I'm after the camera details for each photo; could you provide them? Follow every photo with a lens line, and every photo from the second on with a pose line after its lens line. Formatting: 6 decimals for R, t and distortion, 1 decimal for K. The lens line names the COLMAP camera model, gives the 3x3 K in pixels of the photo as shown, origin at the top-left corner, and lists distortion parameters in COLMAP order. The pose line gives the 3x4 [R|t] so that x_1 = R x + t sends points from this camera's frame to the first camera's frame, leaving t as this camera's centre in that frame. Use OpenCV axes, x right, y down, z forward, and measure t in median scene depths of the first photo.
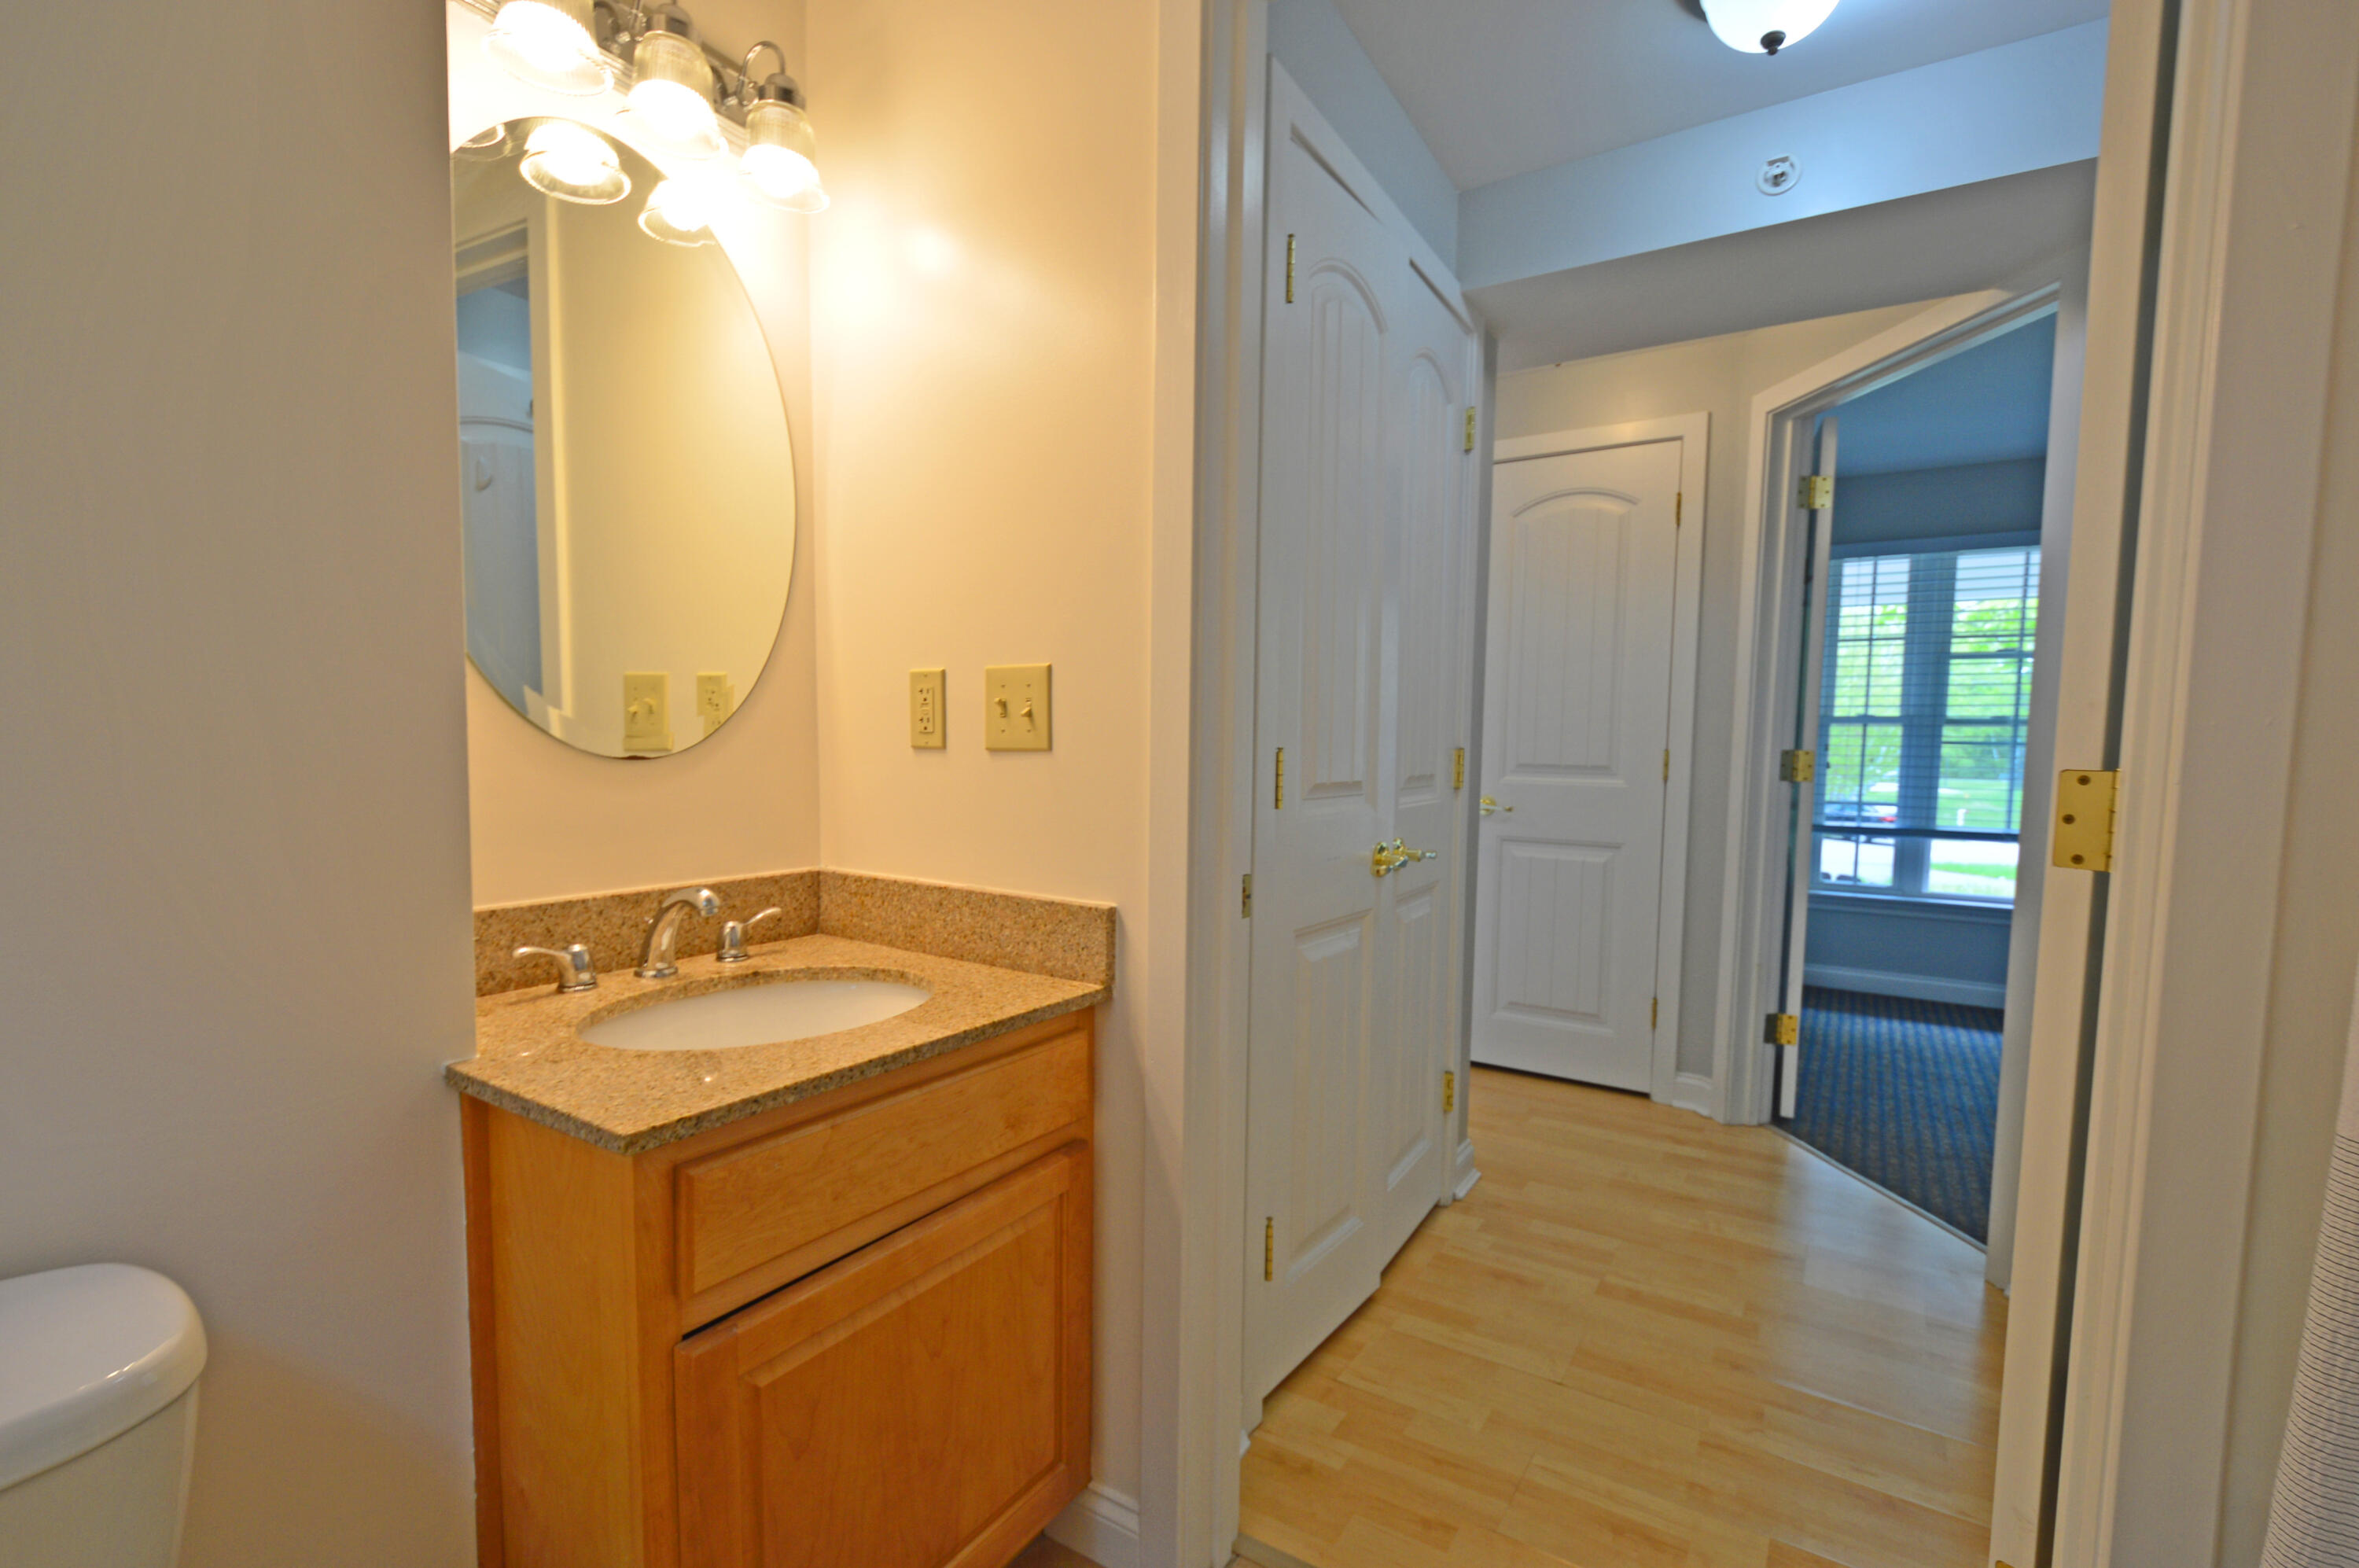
lens RADIAL K [[1022.4, 0, 1176.1], [0, 1022.4, 794.1], [0, 0, 1]] dist [0.001498, 0.000080]
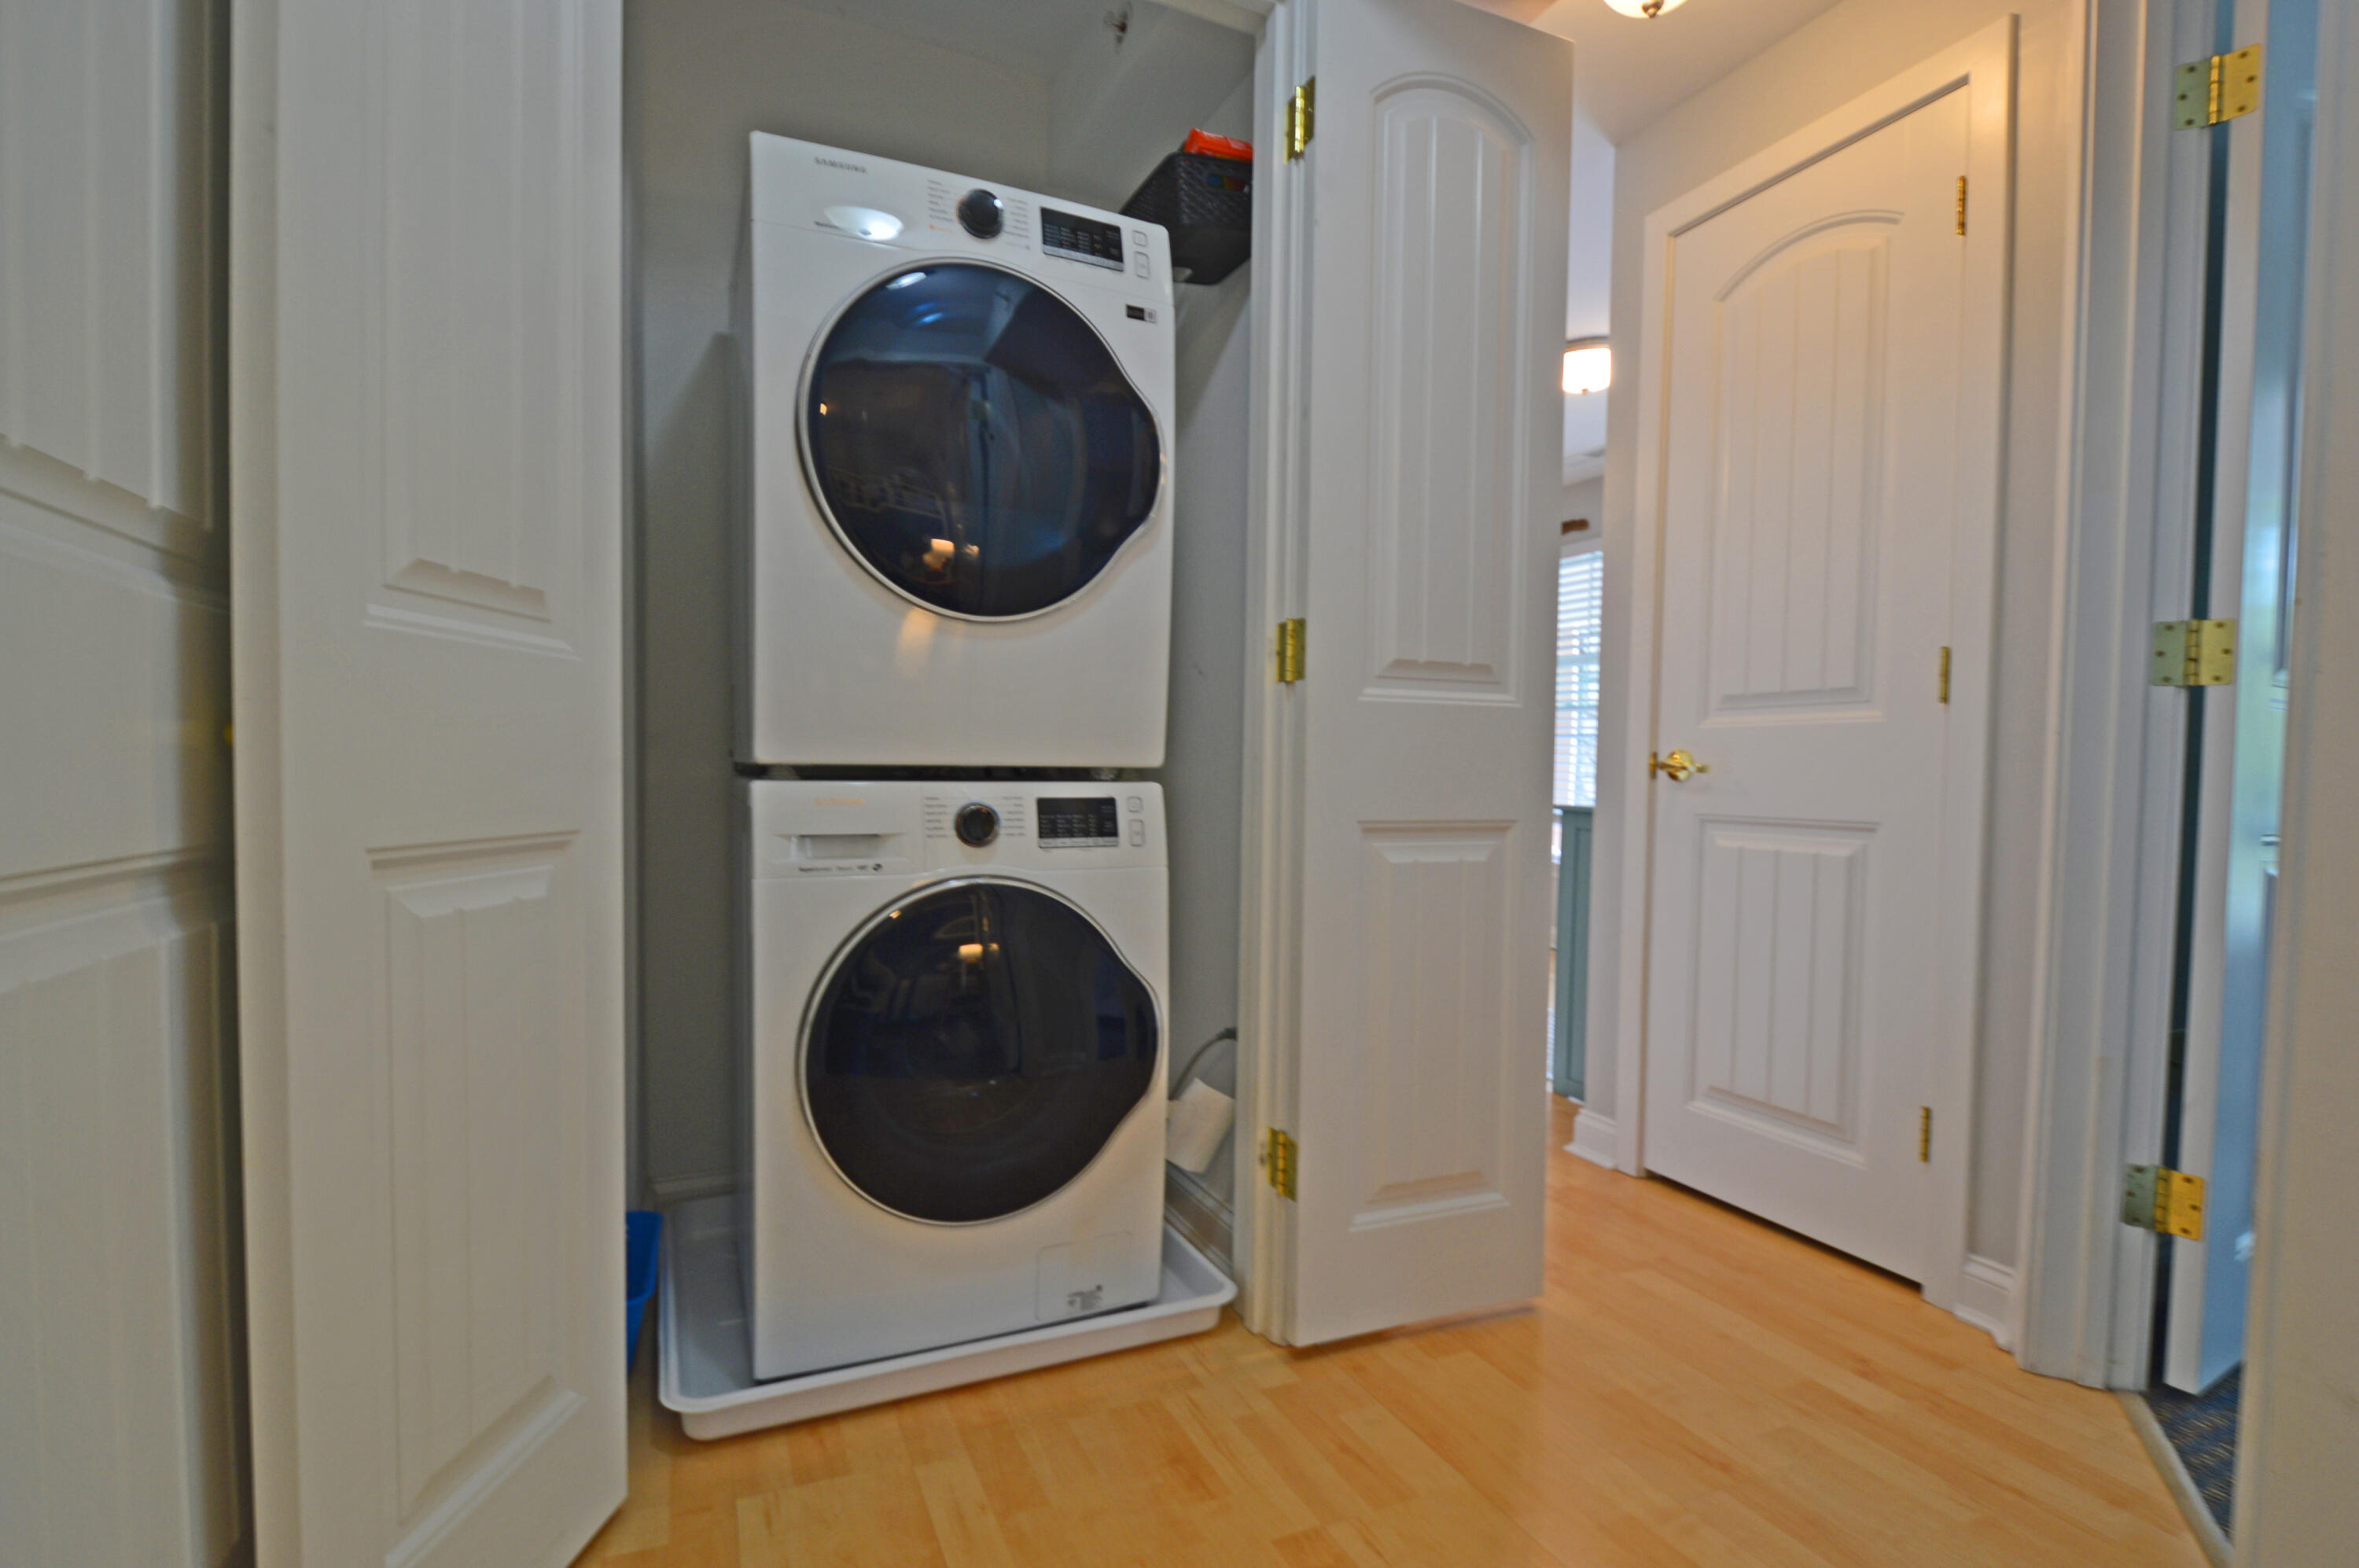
lens RADIAL K [[1108.4, 0, 1179.7], [0, 1108.4, 793.6], [0, 0, 1]] dist [-0.004485, -0.000841]
pose [[0.841390, 0.003207, -0.540420, 0.456522], [-0.027923, 0.998905, -0.037547, 0.068417], [0.539707, 0.046682, 0.840558, 0.292022]]
